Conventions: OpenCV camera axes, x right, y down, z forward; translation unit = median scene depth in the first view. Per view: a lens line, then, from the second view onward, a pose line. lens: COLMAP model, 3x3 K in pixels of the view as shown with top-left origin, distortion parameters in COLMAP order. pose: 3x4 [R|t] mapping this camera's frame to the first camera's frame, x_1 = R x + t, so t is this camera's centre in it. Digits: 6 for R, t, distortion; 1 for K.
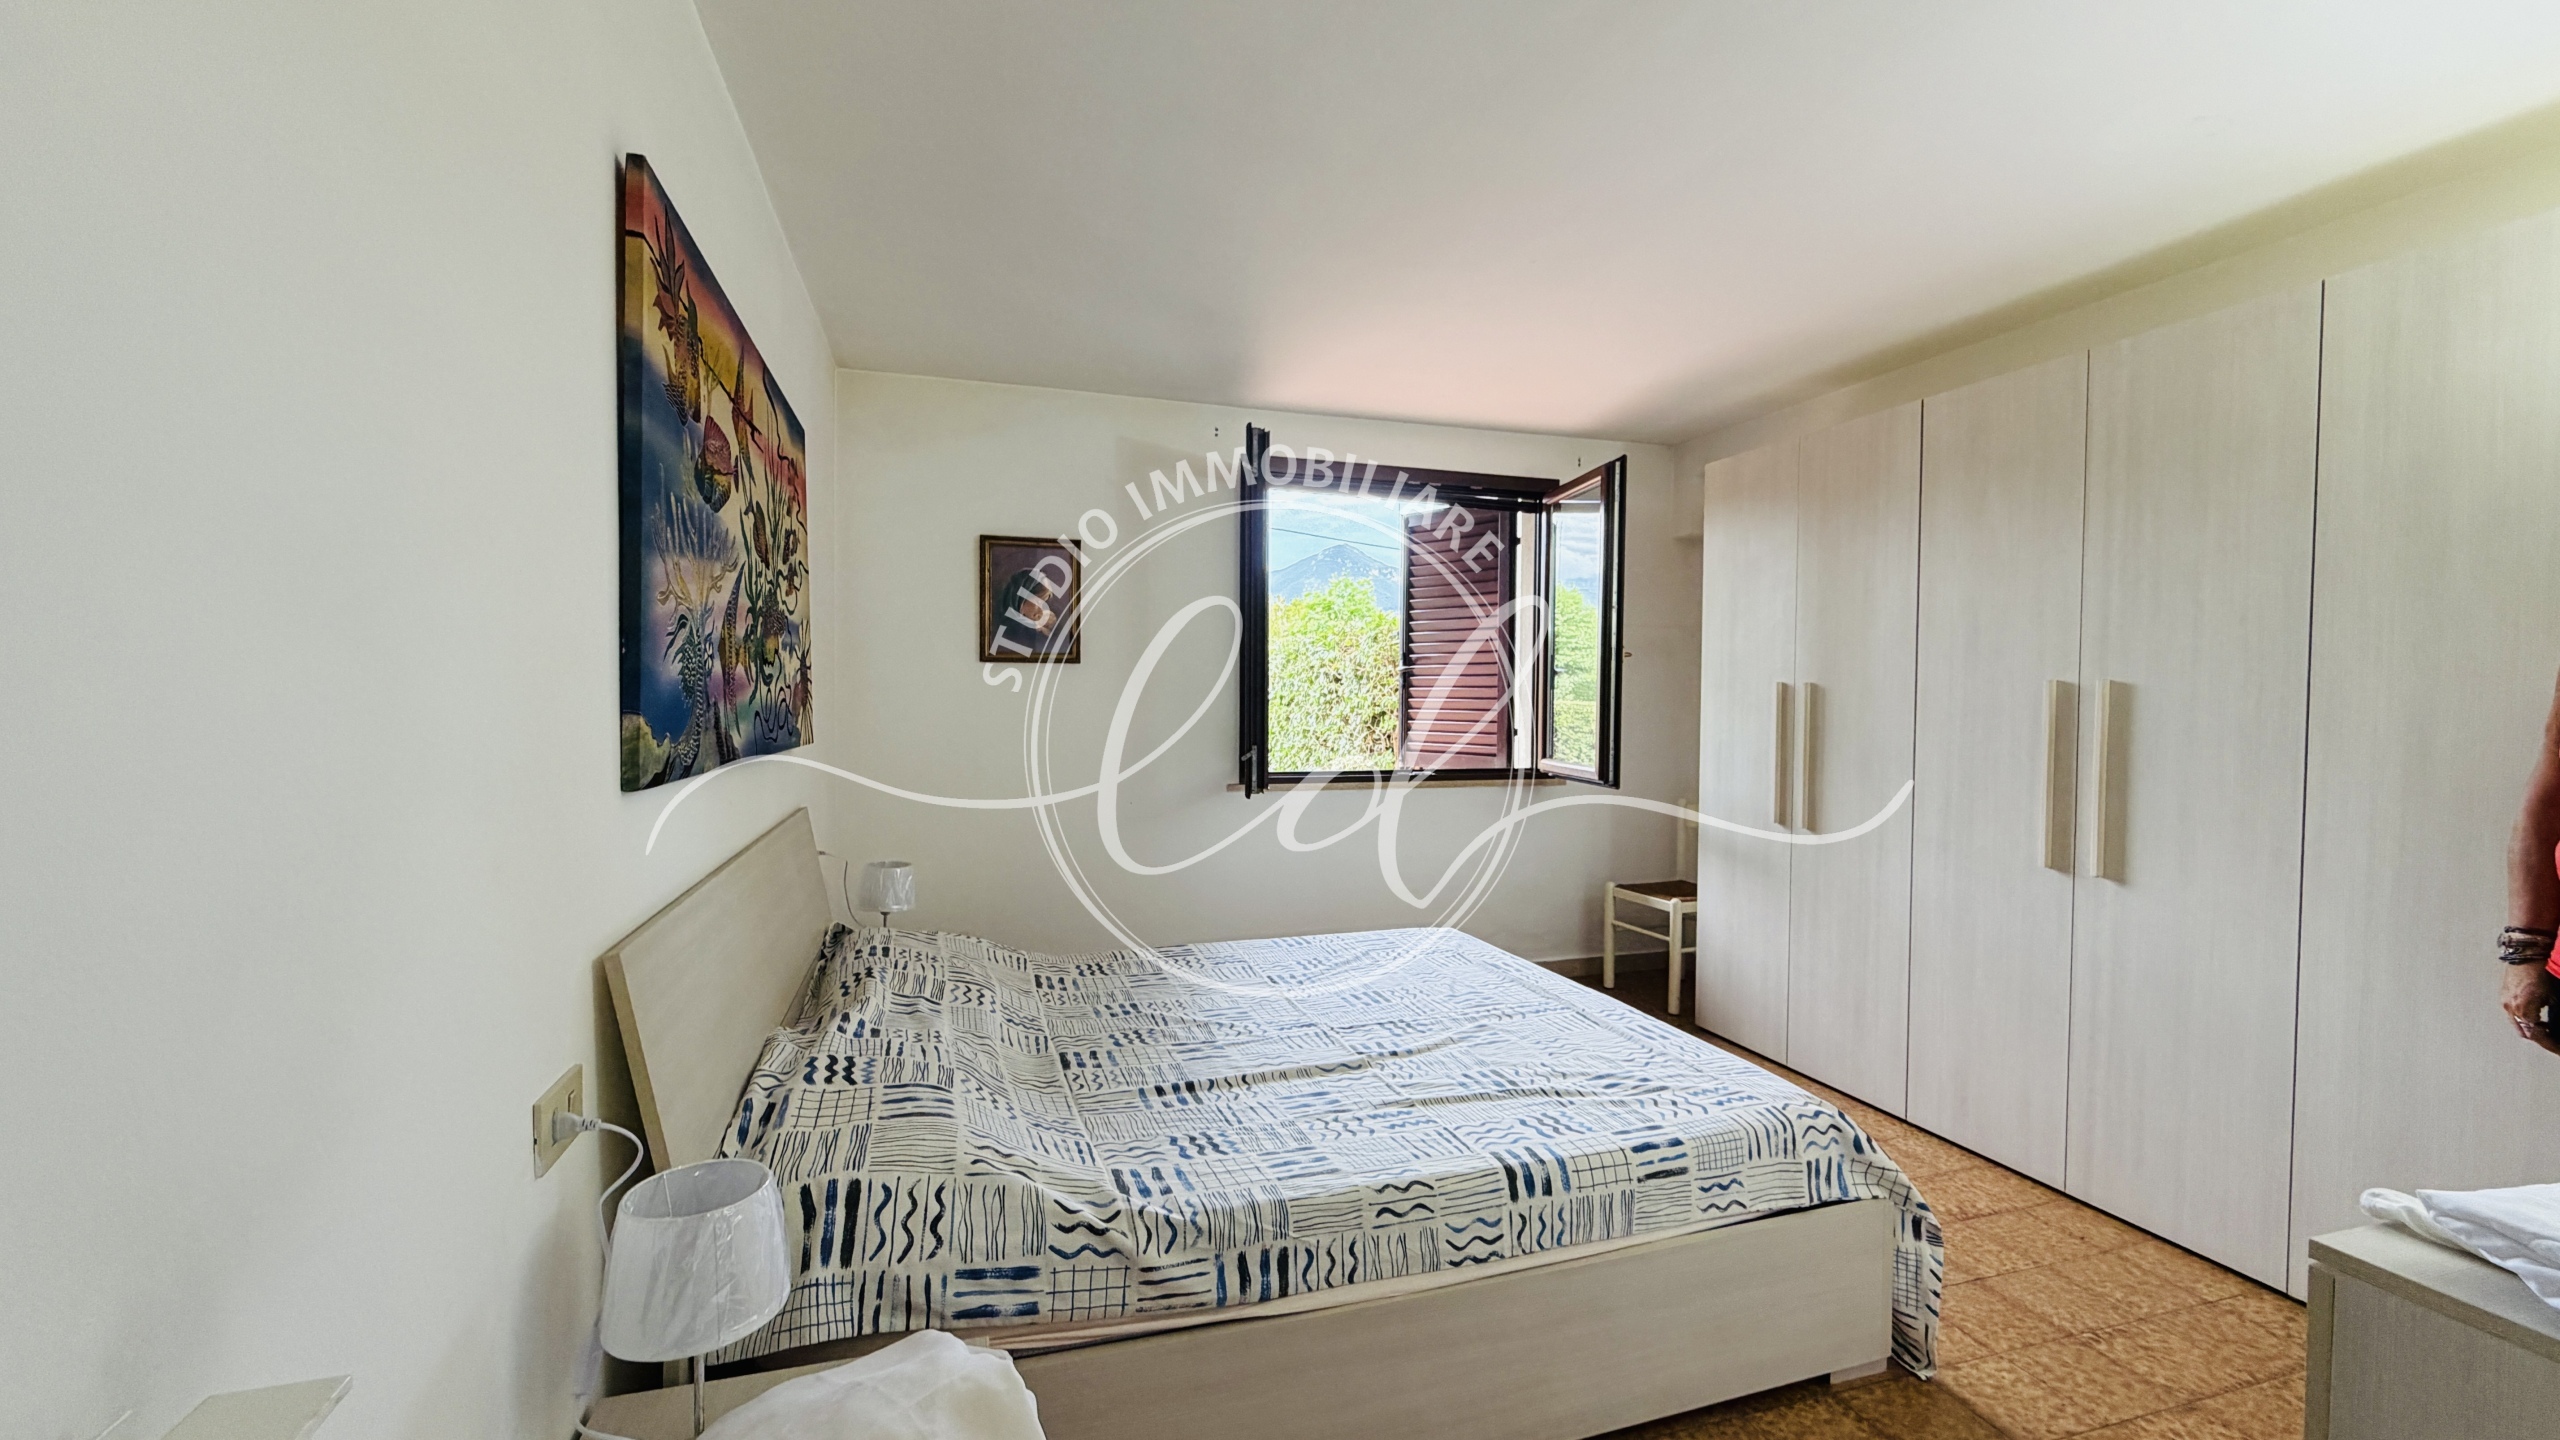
lens RADIAL K [[1022.3, 0, 1272.5], [0, 1022.3, 721.9], [0, 0, 1]] dist [-0.000631, -0.000163]
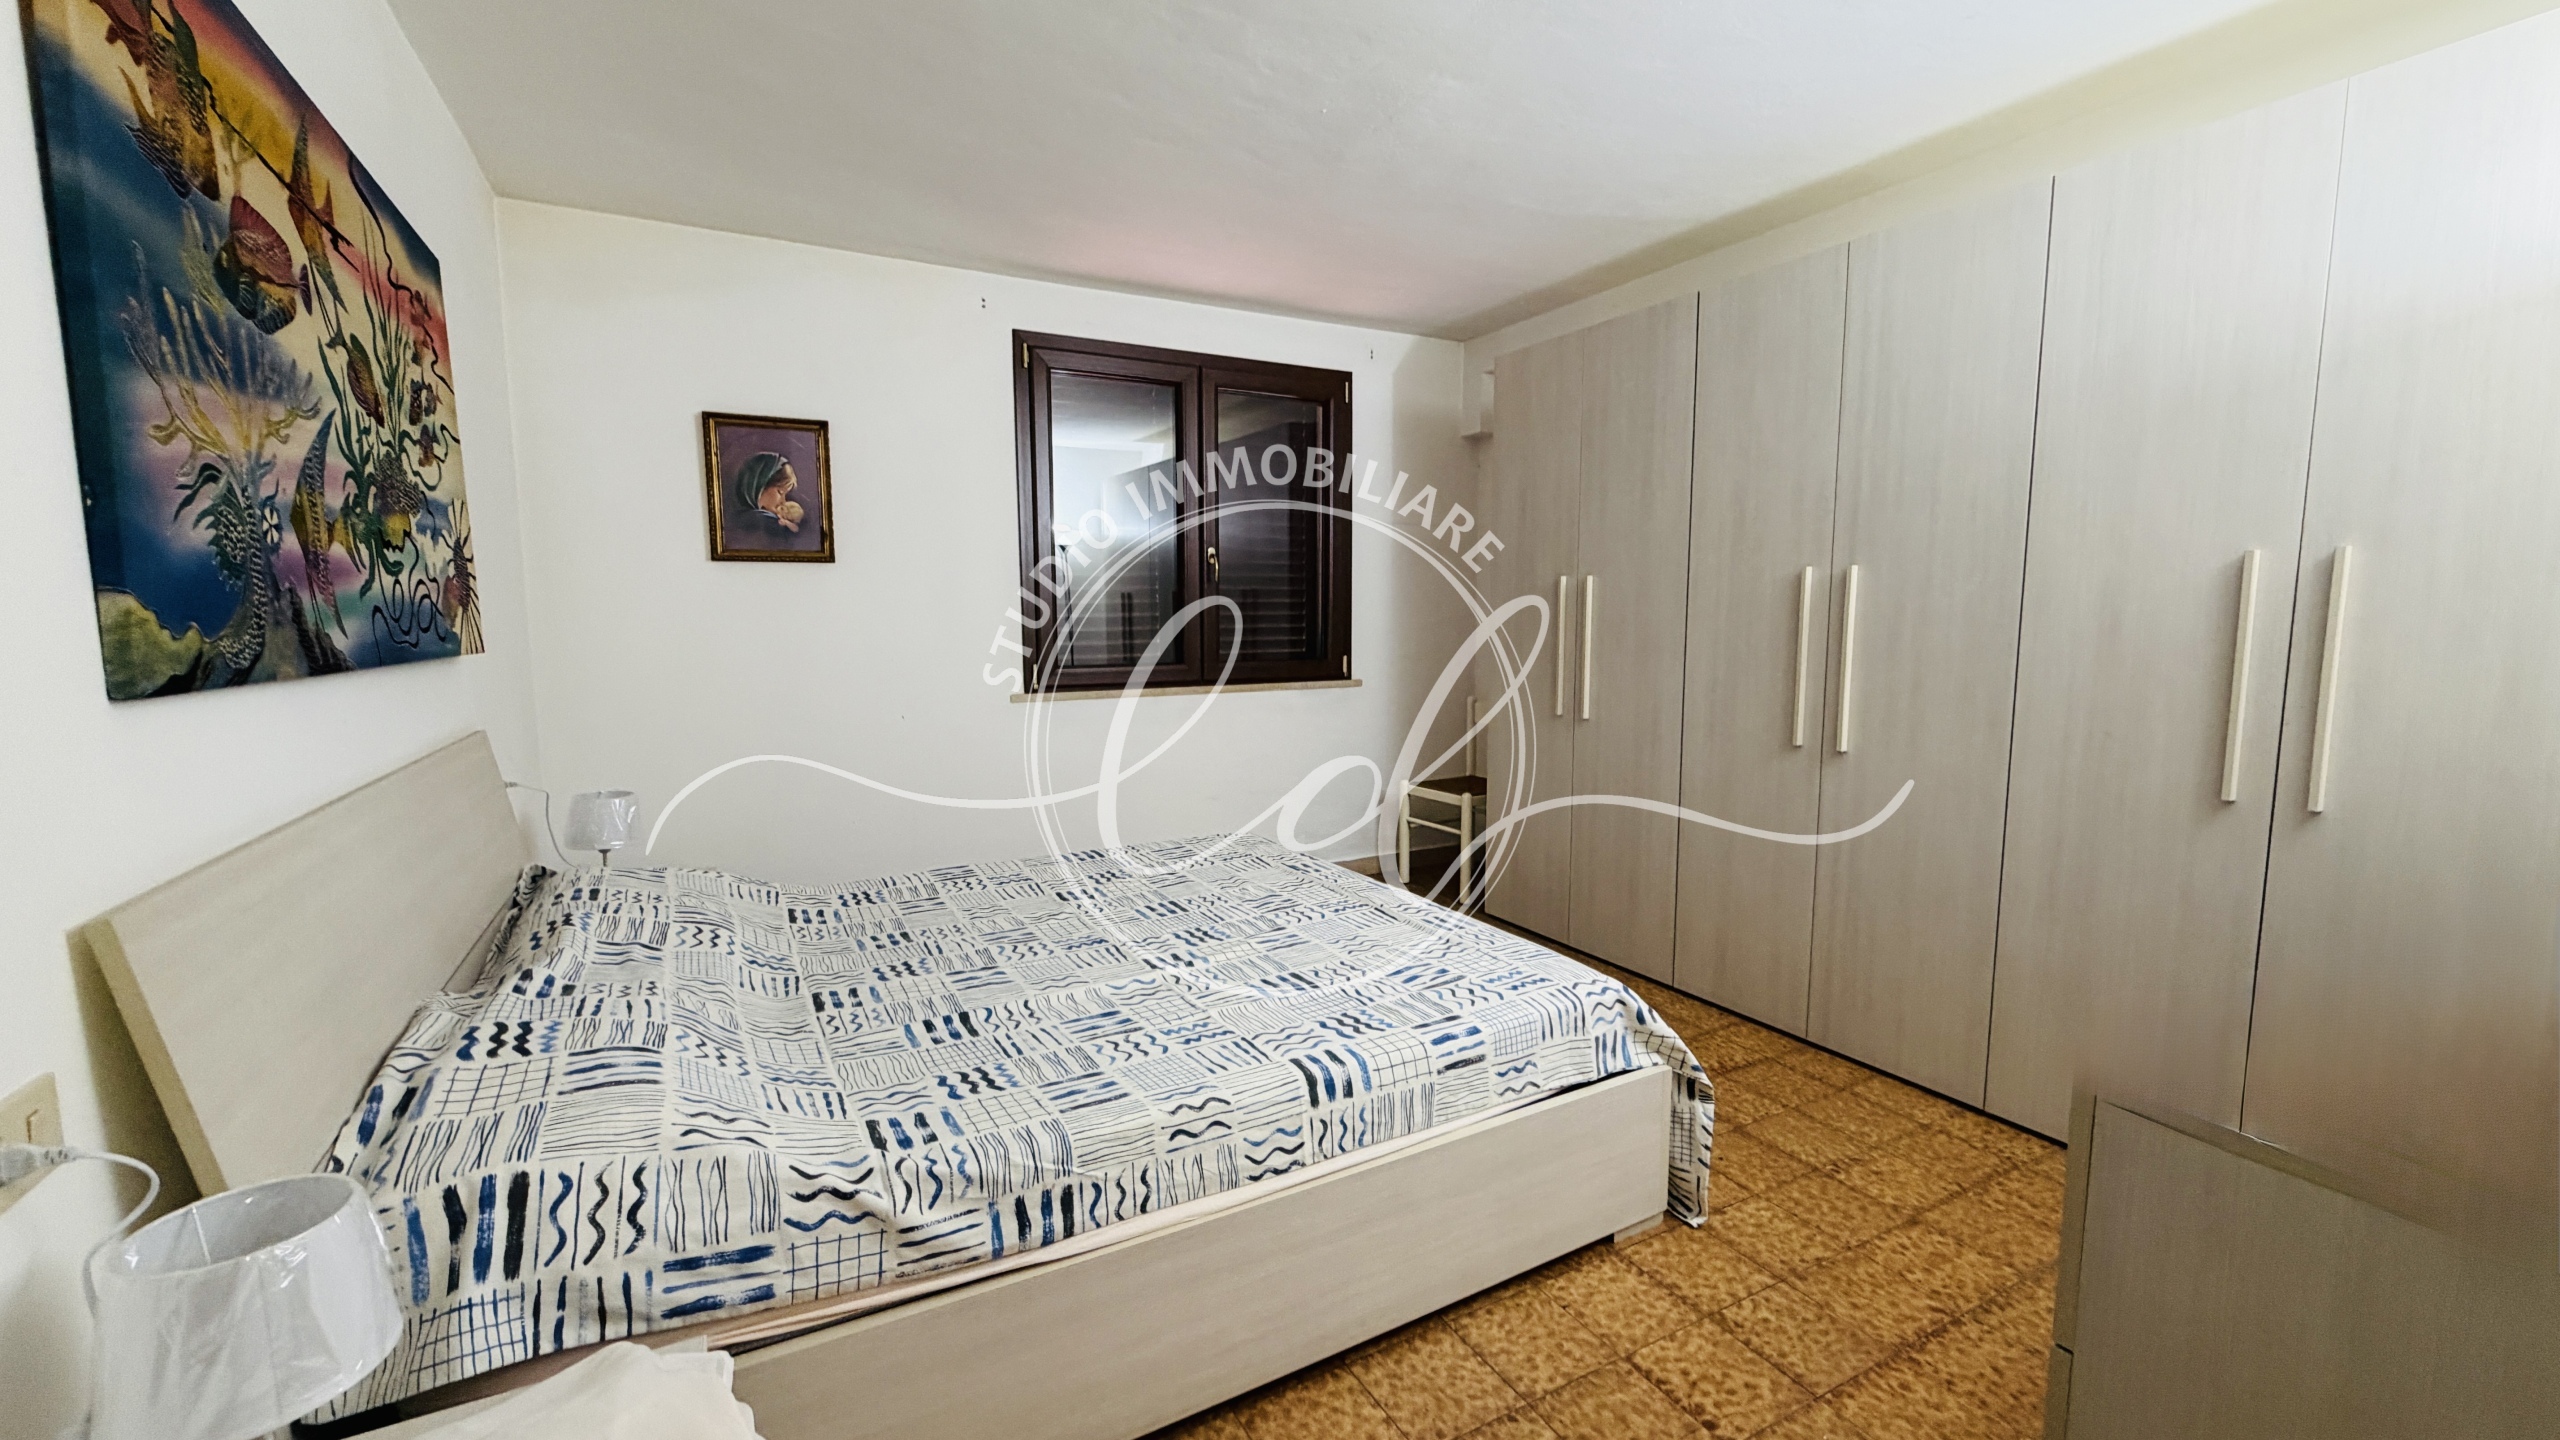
lens RADIAL K [[1020.8, 0, 1274.3], [0, 1020.8, 721.6], [0, 0, 1]] dist [-0.000399, 0.000057]
pose [[0.980849, -0.033415, 0.191880, 0.027637], [0.017453, 0.996289, 0.084284, 0.028602], [-0.193984, -0.079321, 0.977793, 0.100872]]
